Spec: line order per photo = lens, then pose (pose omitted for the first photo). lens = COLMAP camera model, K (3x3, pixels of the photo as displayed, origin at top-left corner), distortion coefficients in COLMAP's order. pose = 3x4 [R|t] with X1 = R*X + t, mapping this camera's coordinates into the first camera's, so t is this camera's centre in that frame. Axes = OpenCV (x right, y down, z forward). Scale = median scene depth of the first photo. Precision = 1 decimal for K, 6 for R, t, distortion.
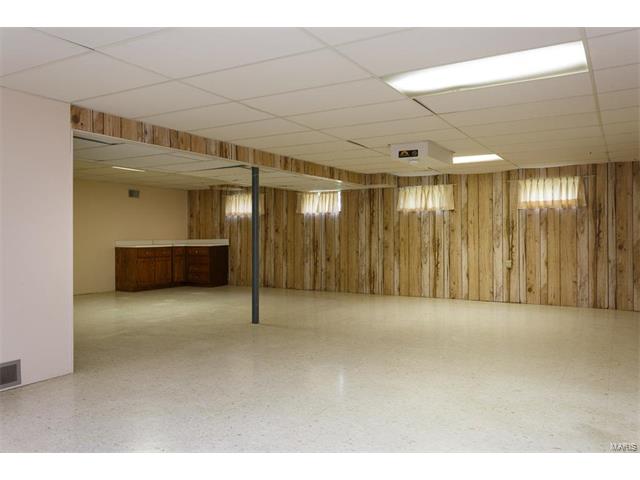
lens RADIAL K [[523.8, 0, 321.0], [0, 523.8, 239.8], [0, 0, 1]] dist [0.010466, 0.002584]
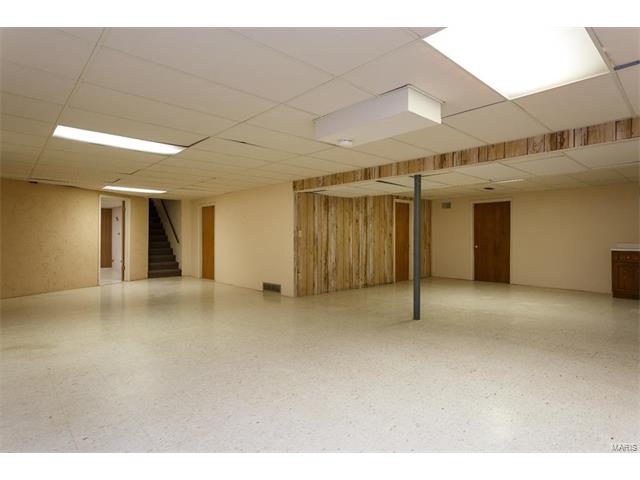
lens RADIAL K [[353.2, 0, 322.0], [0, 353.2, 237.3], [0, 0, 1]] dist [-0.005725, -0.000336]
pose [[-0.297449, 0.002853, -0.954733, 0.680910], [-0.004657, 0.999979, 0.004439, -0.012541], [0.954726, 0.005766, -0.297430, 1.110390]]
